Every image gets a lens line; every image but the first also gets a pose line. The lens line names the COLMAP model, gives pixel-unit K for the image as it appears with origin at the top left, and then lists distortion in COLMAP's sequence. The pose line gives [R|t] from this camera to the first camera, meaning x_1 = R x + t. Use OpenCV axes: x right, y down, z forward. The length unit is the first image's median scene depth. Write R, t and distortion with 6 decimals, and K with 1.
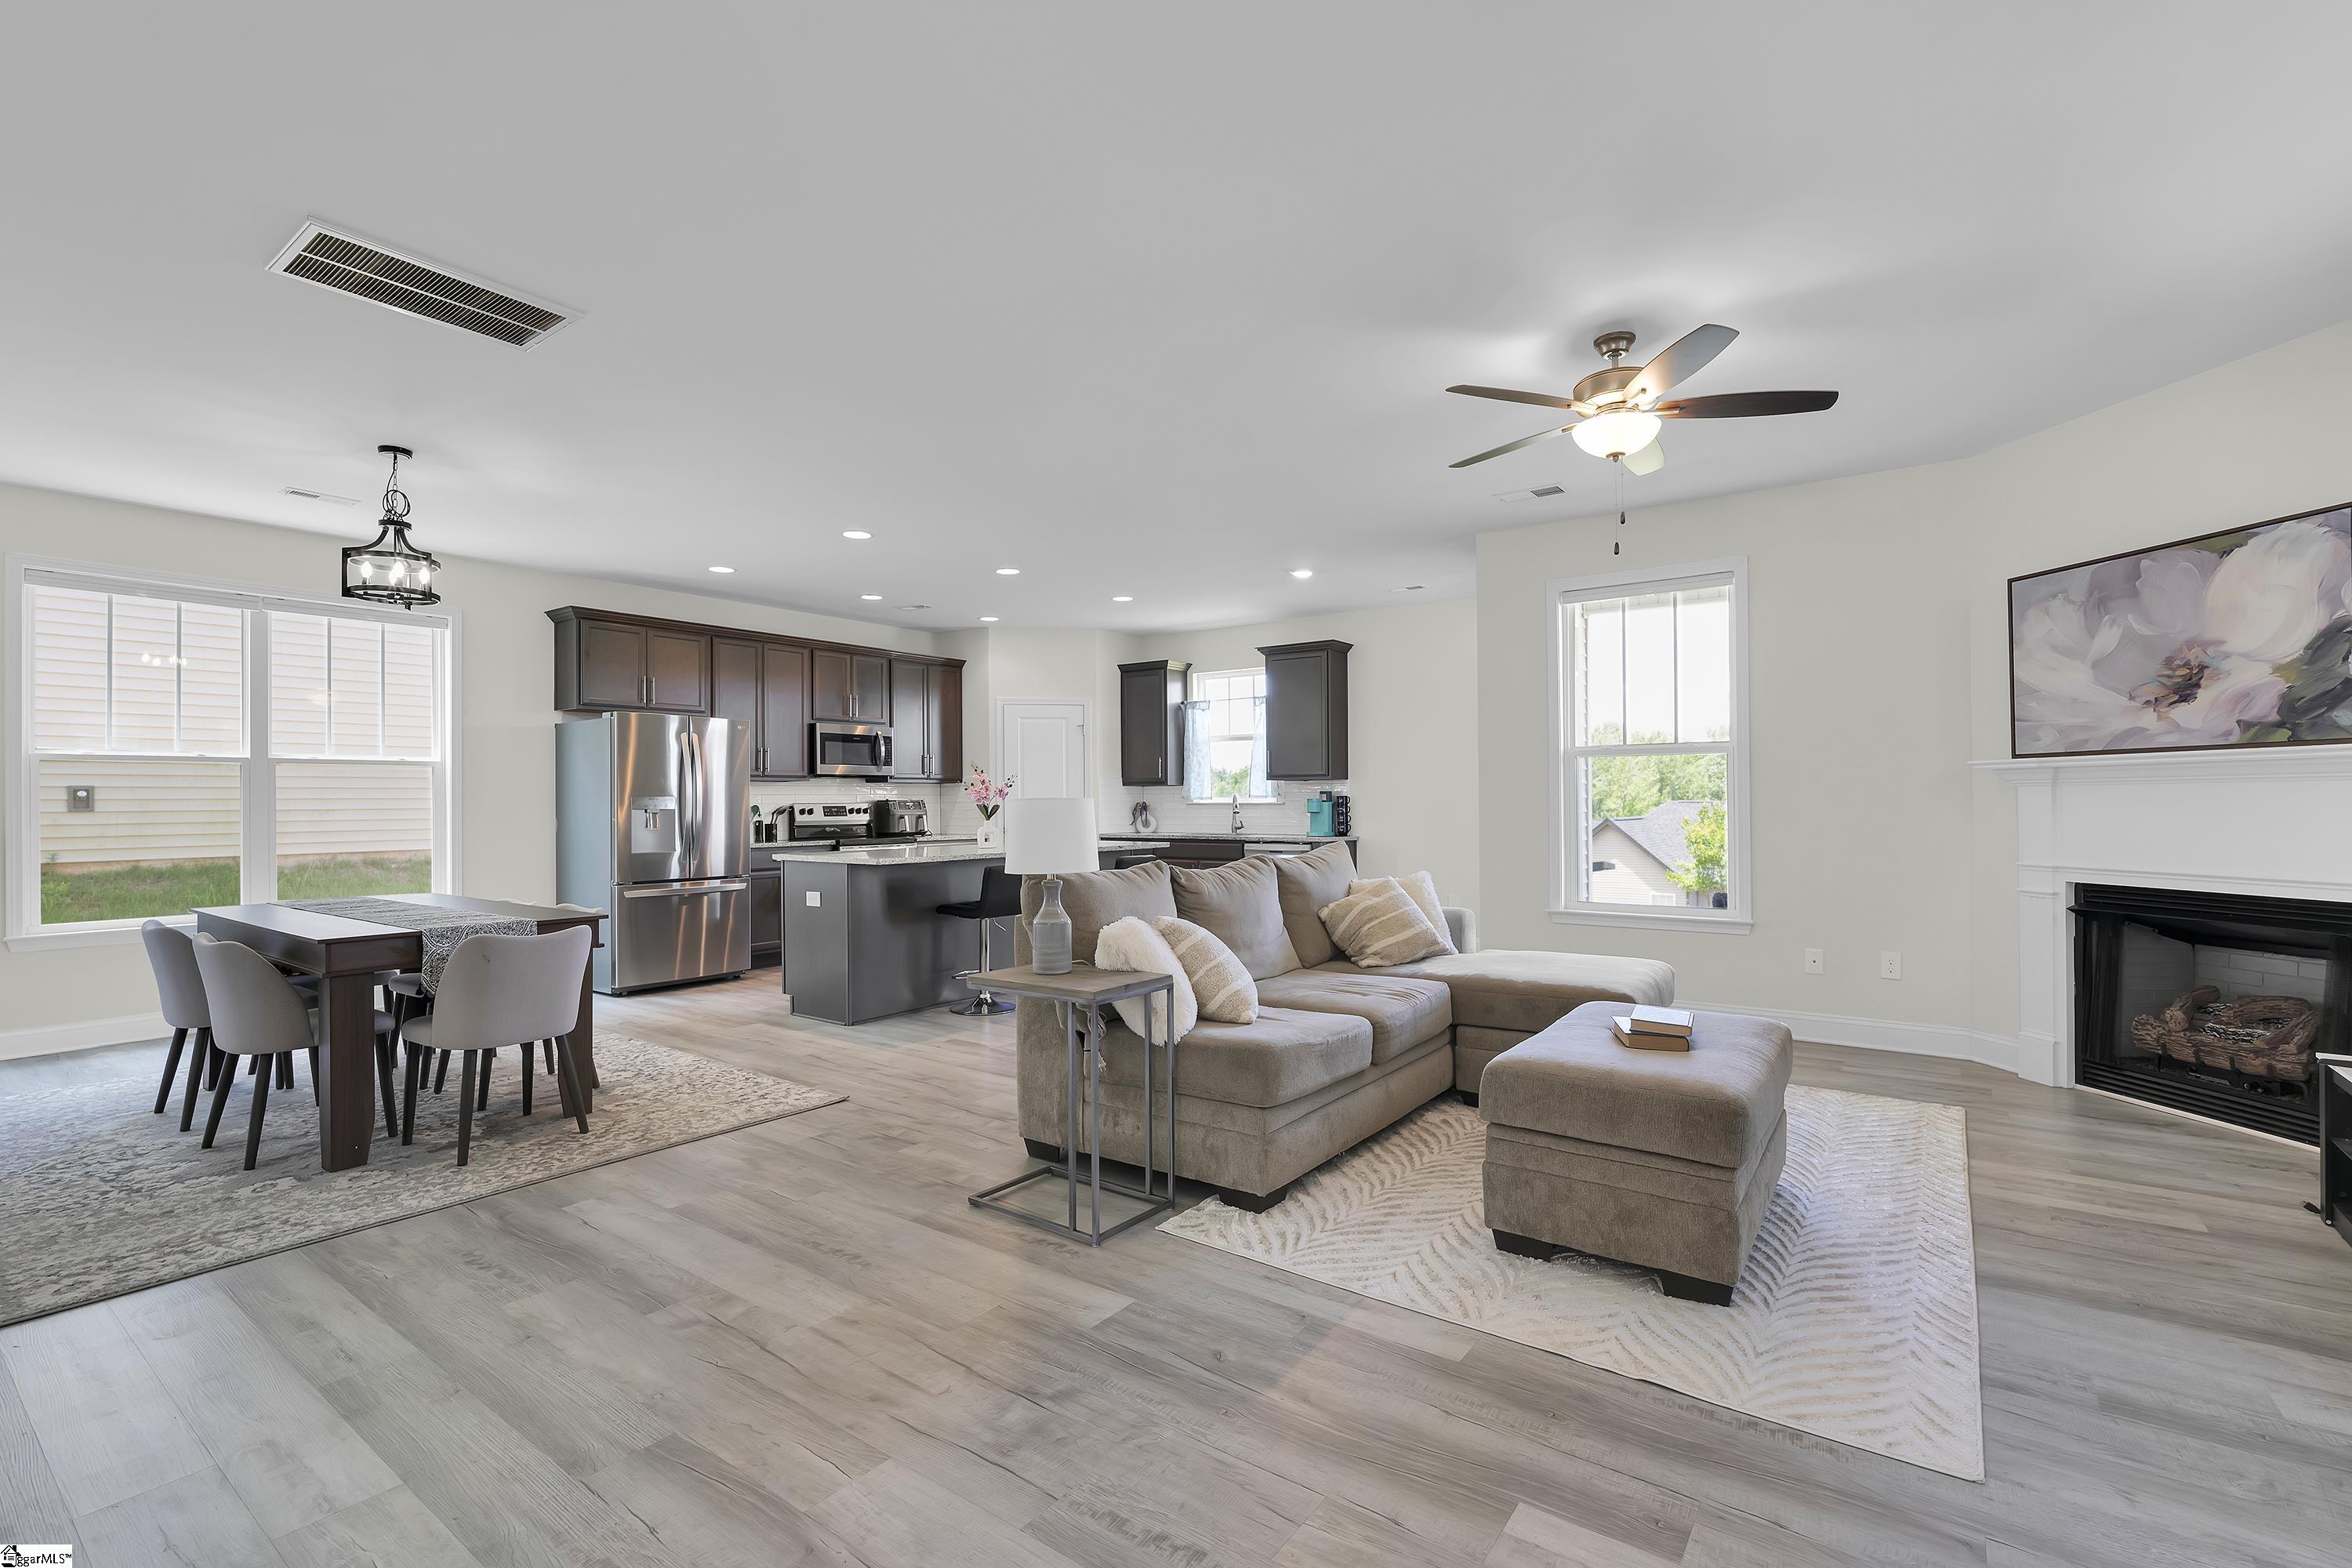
lens RADIAL K [[1030.9, 0, 1177.3], [0, 1030.9, 794.5], [0, 0, 1]] dist [-0.005027, -0.000388]
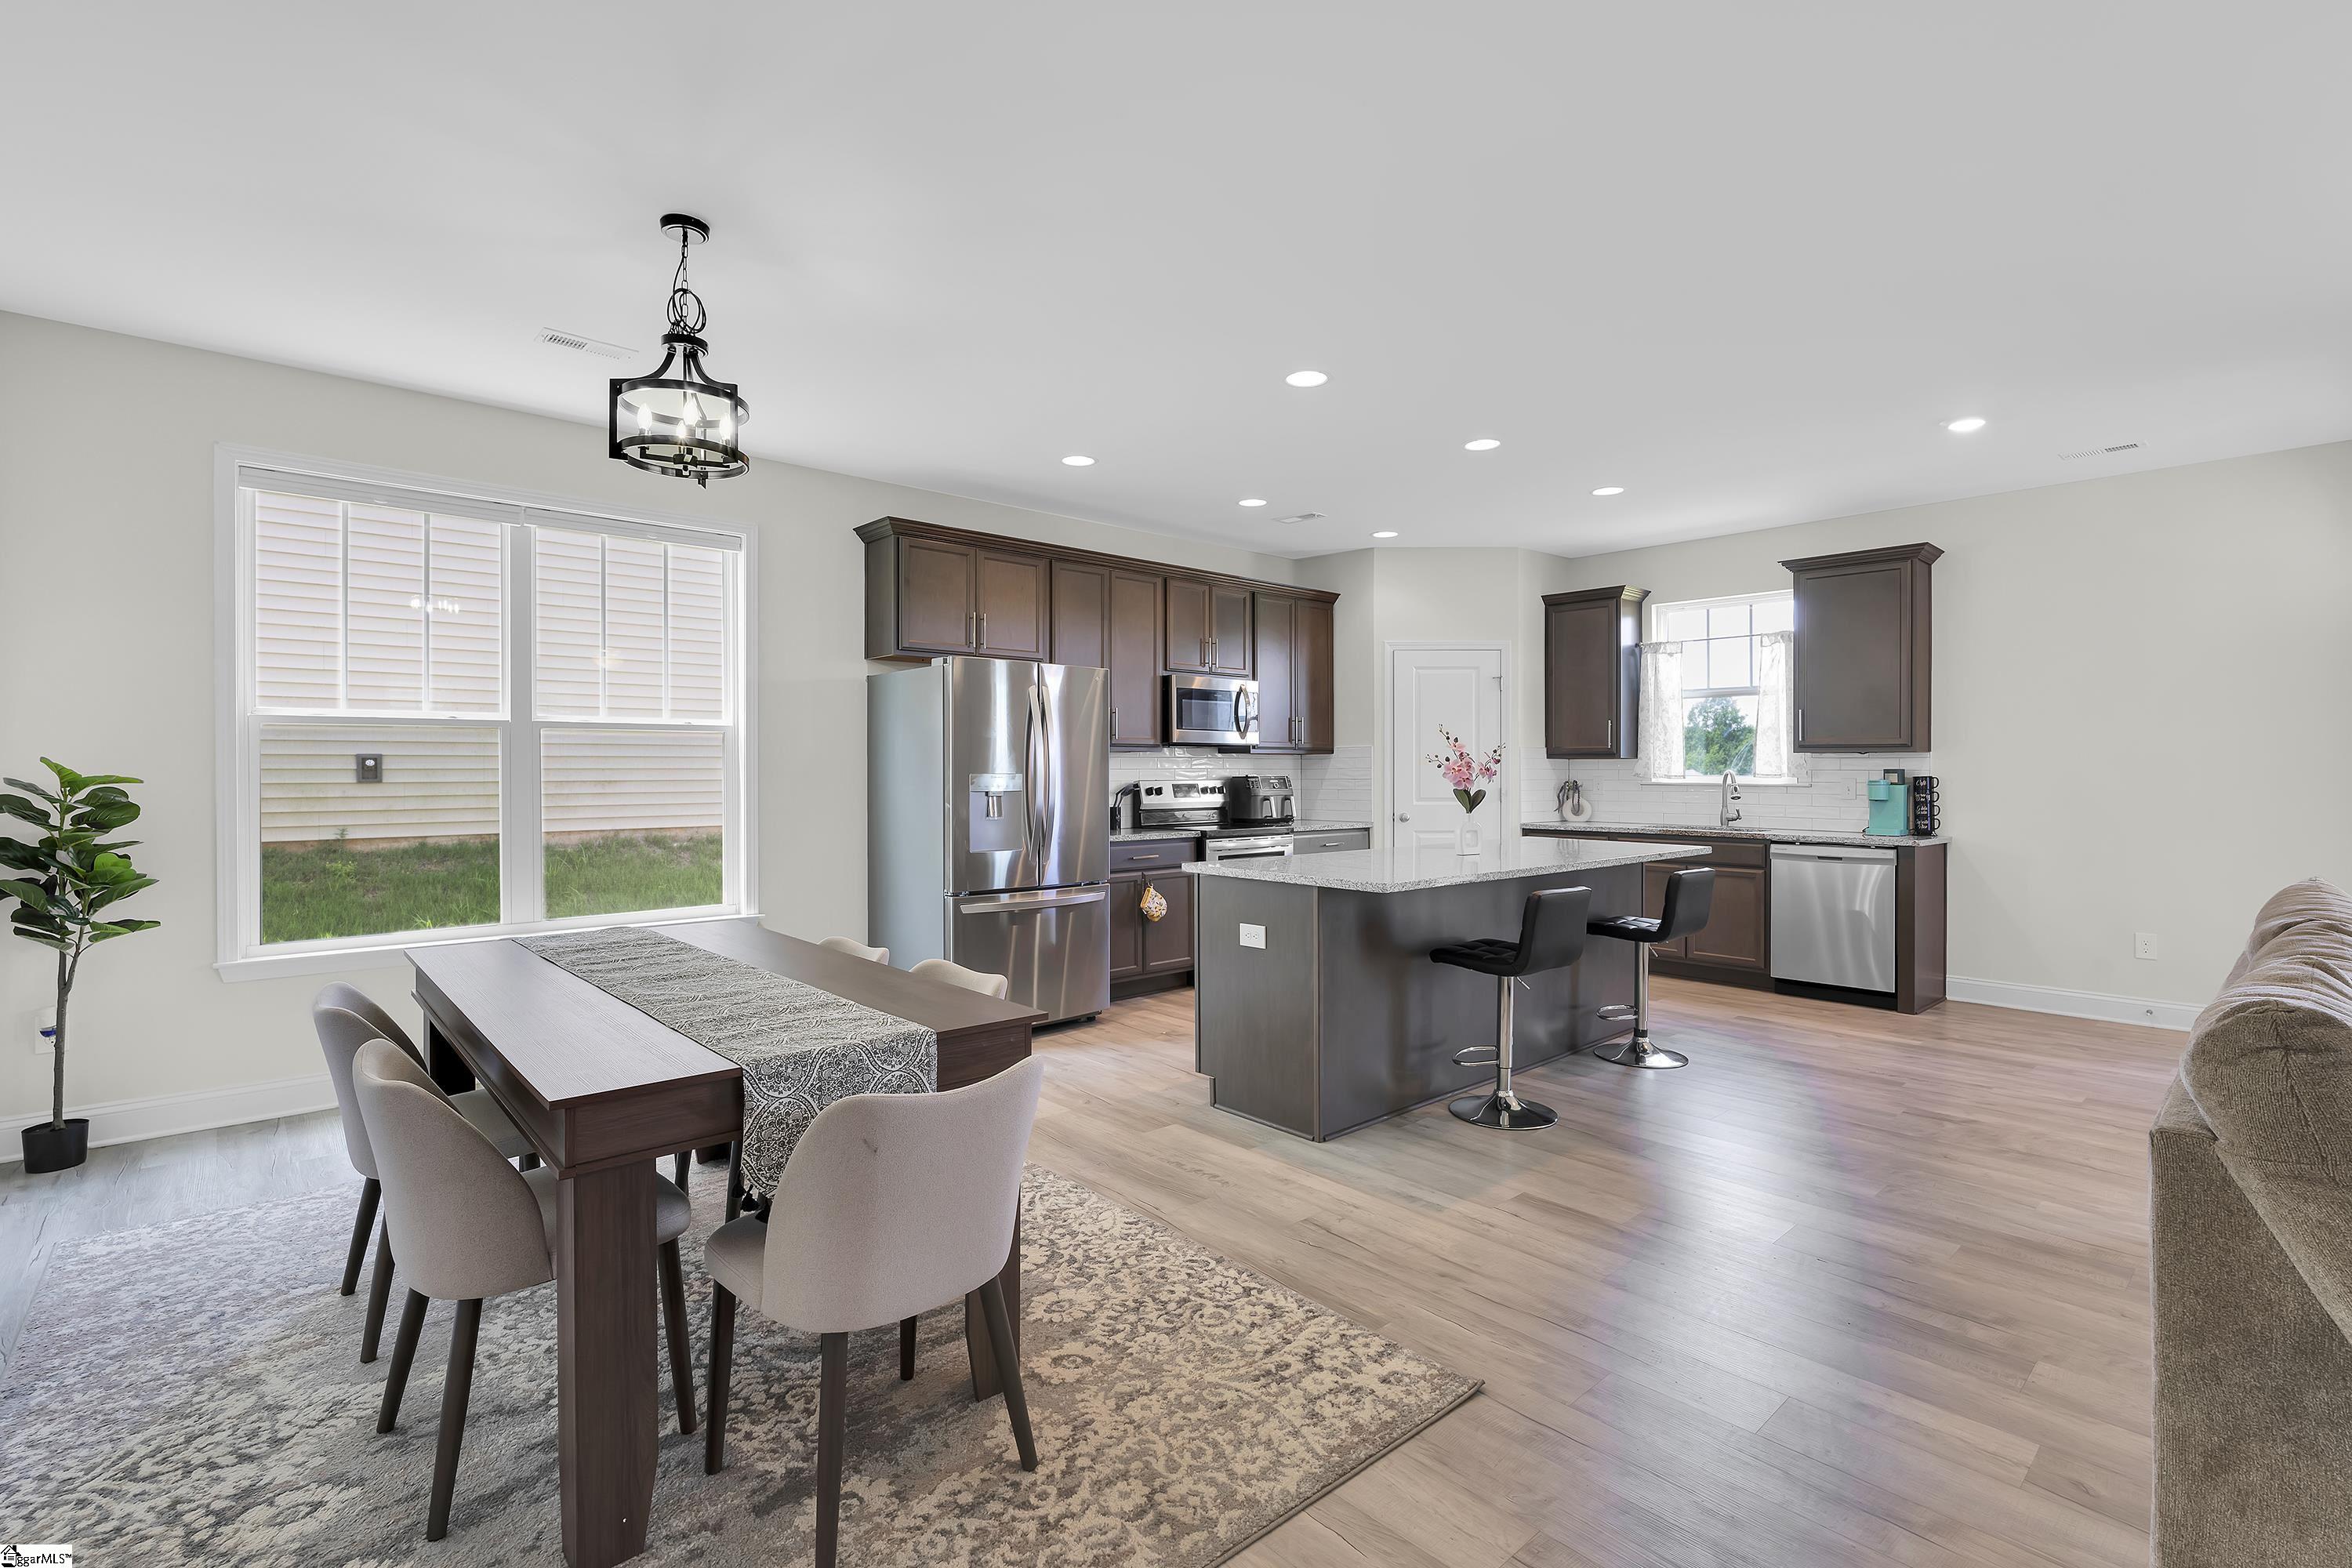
lens RADIAL K [[1064.4, 0, 1182.7], [0, 1064.4, 776.0], [0, 0, 1]] dist [-0.006941, 0.002162]
pose [[0.979381, 0.007915, -0.201865, -0.359464], [-0.005169, 0.999887, 0.014127, -0.012095], [0.201954, -0.012793, 0.979312, 0.460161]]
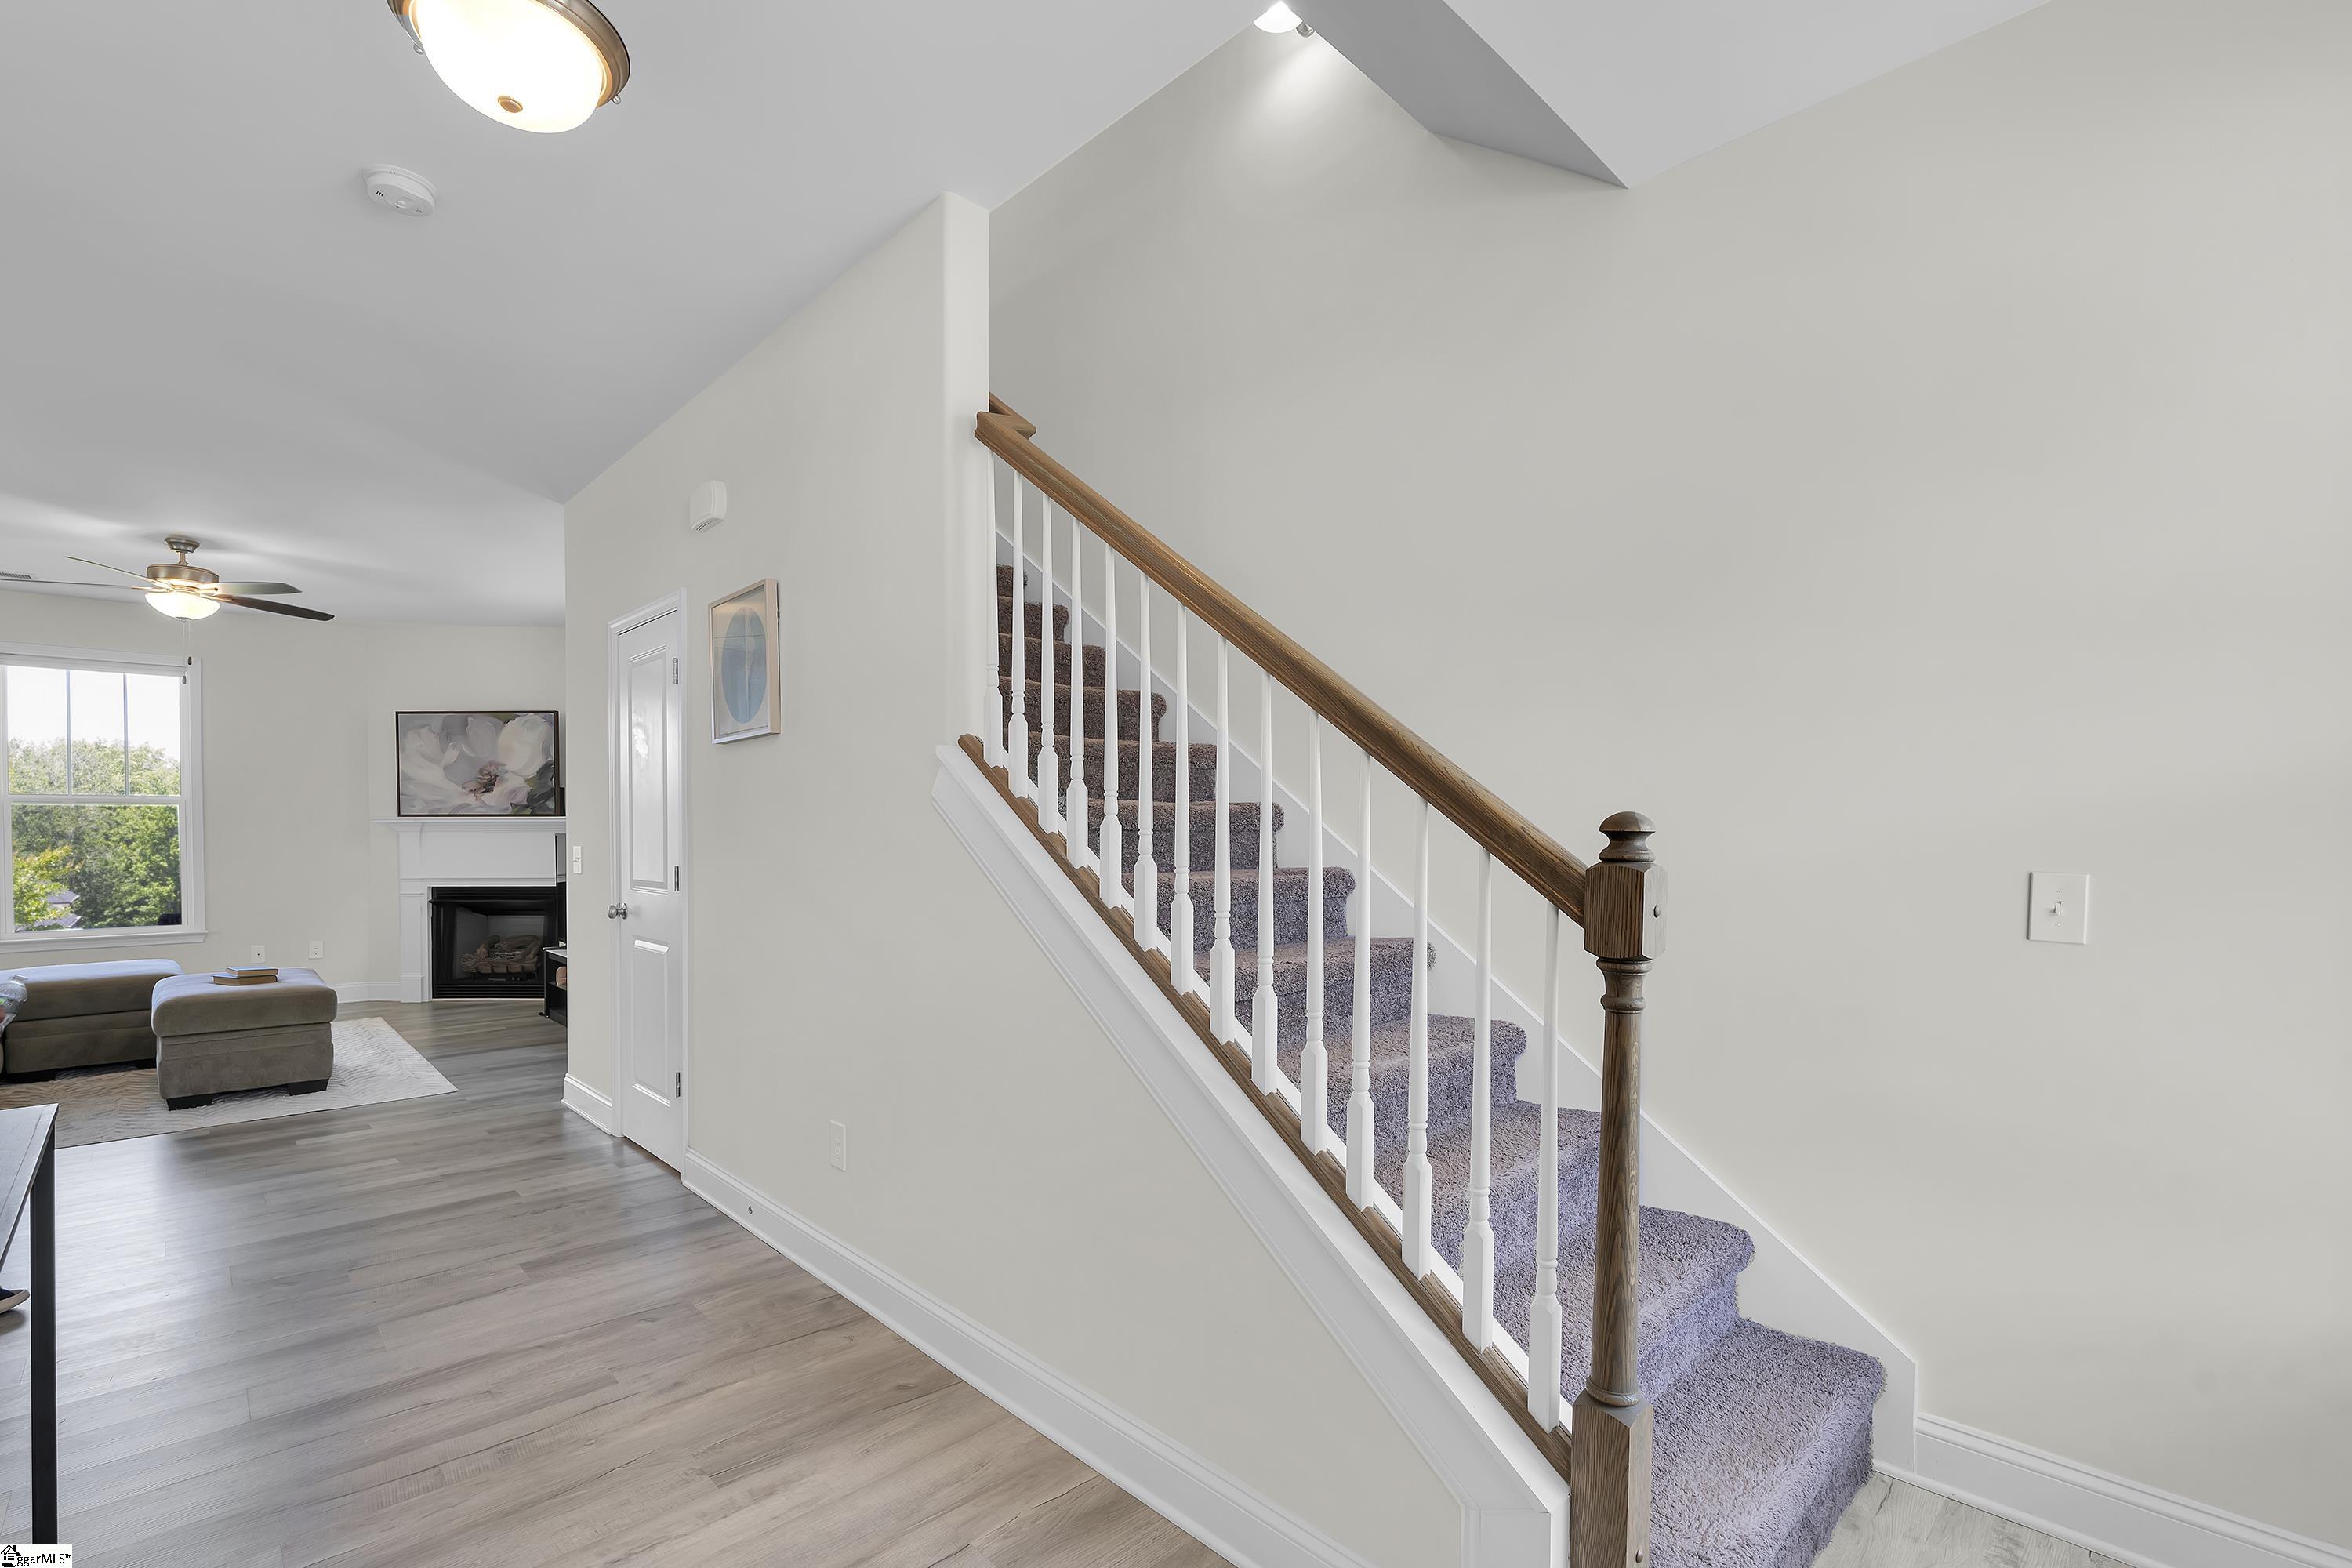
lens RADIAL K [[1064.4, 0, 1207.4], [0, 1064.4, 840.8], [0, 0, 1]] dist [-0.006941, 0.002162]
pose [[0.155680, -0.007846, 0.987776, -0.736121], [-0.008429, 0.999921, 0.009271, -0.022835], [-0.987772, -0.009769, 0.155602, -0.617988]]
